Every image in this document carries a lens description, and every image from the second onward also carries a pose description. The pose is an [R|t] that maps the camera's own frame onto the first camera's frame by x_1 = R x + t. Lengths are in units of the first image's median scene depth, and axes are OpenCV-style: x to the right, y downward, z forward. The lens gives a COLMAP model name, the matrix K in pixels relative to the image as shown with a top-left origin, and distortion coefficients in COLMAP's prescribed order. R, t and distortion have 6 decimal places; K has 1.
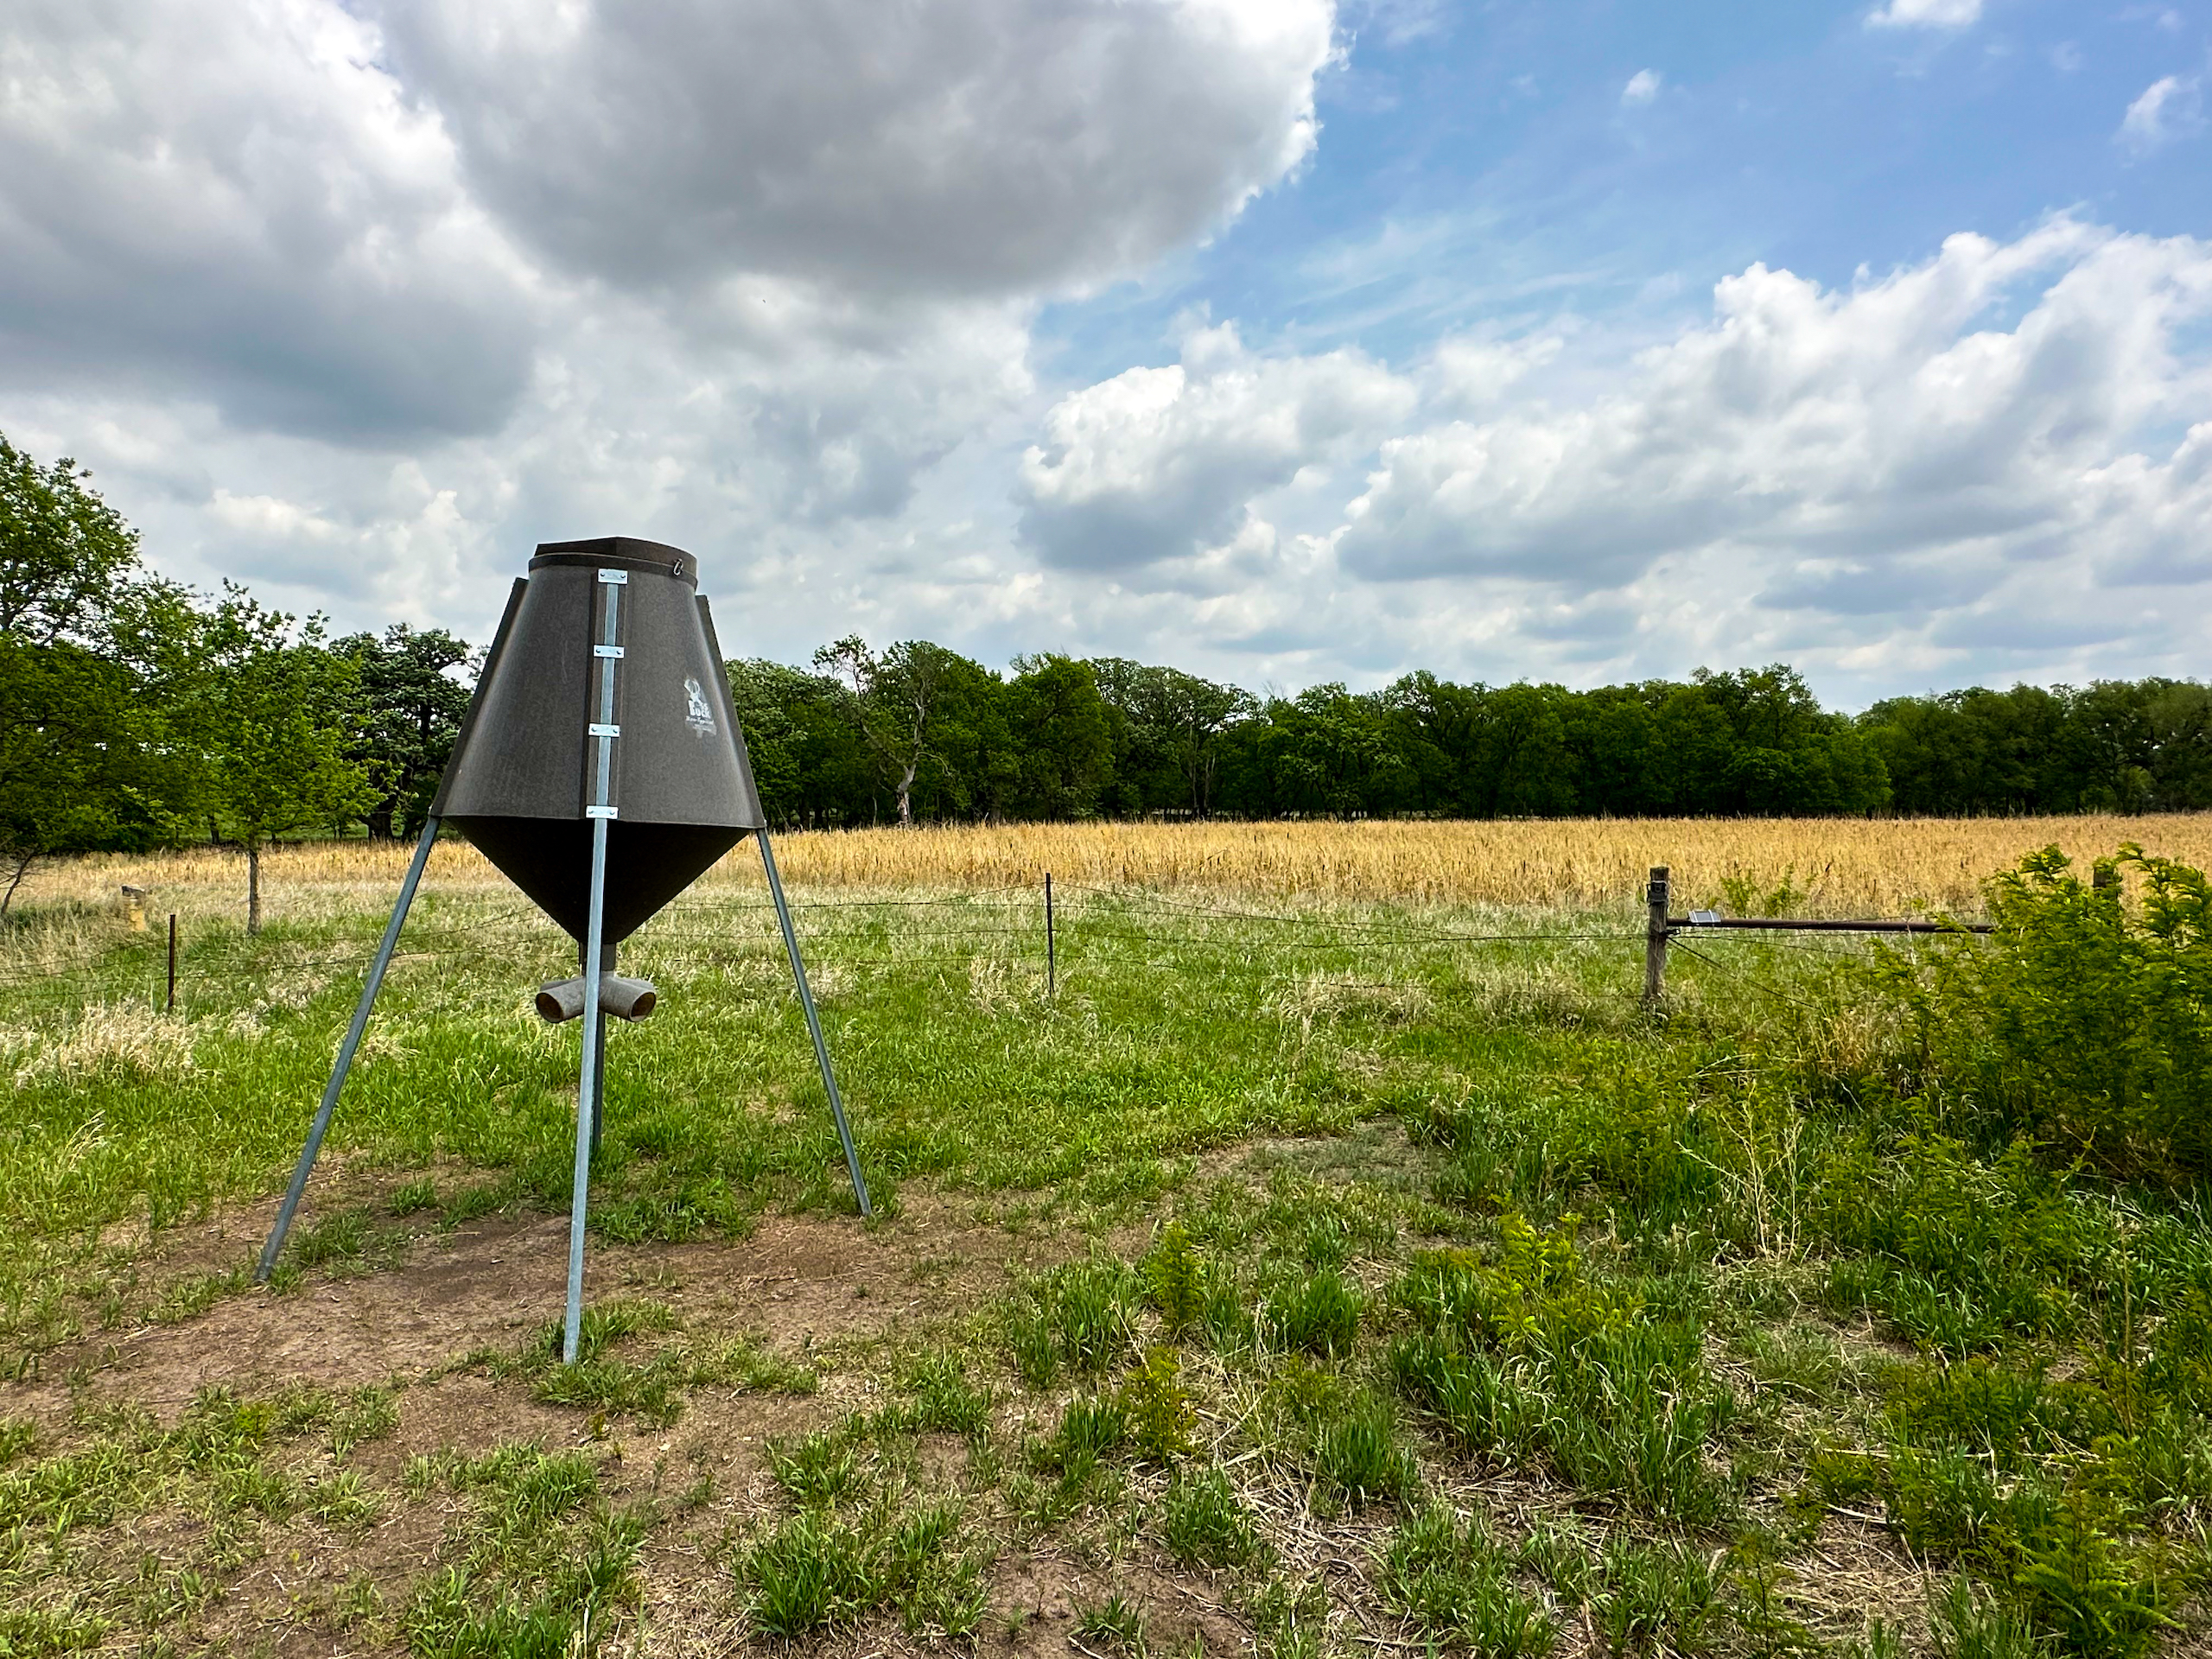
lens RADIAL K [[1228.1, 0, 1106.0], [0, 1228.1, 829.5], [0, 0, 1]] dist [-0.040390, -0.000541]
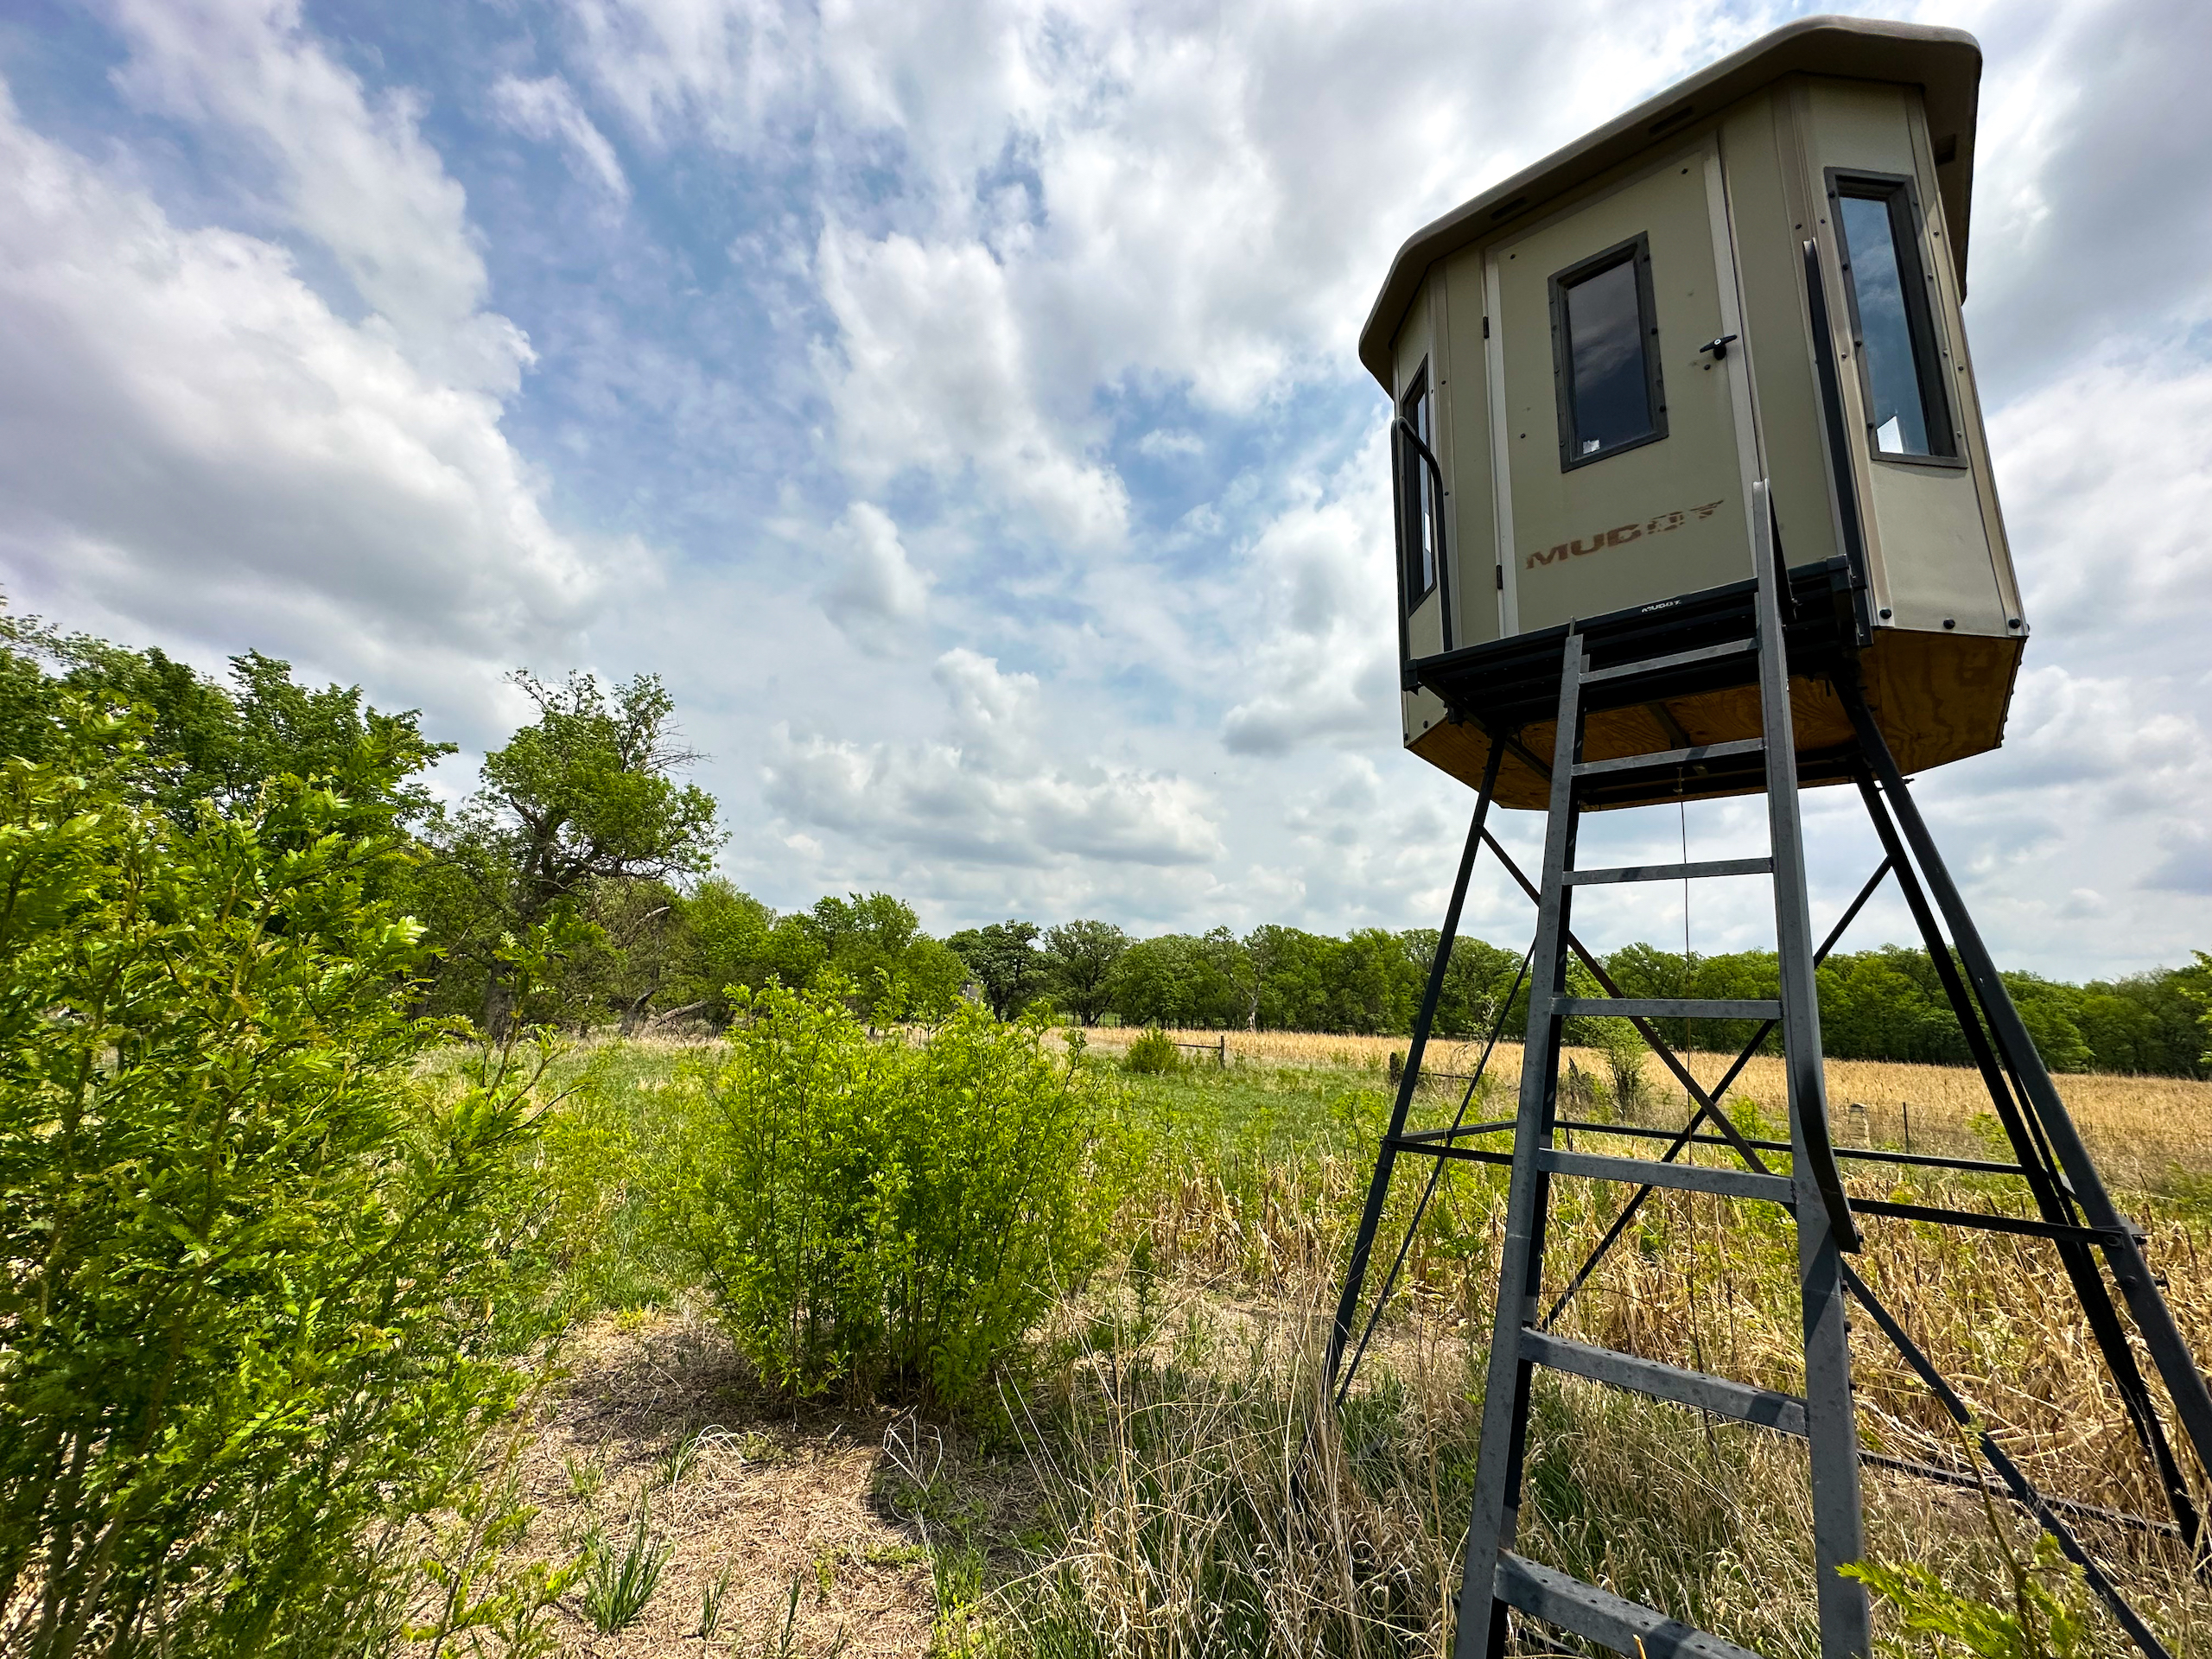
lens RADIAL K [[878.5, 0, 1106.0], [0, 878.5, 829.5], [0, 0, 1]] dist [0.000847, 0.000076]
pose [[0.902569, -0.039857, -0.428697, 0.218076], [-0.060363, 0.974157, -0.217657, 0.002623], [0.426293, 0.222328, 0.876838, -0.298349]]
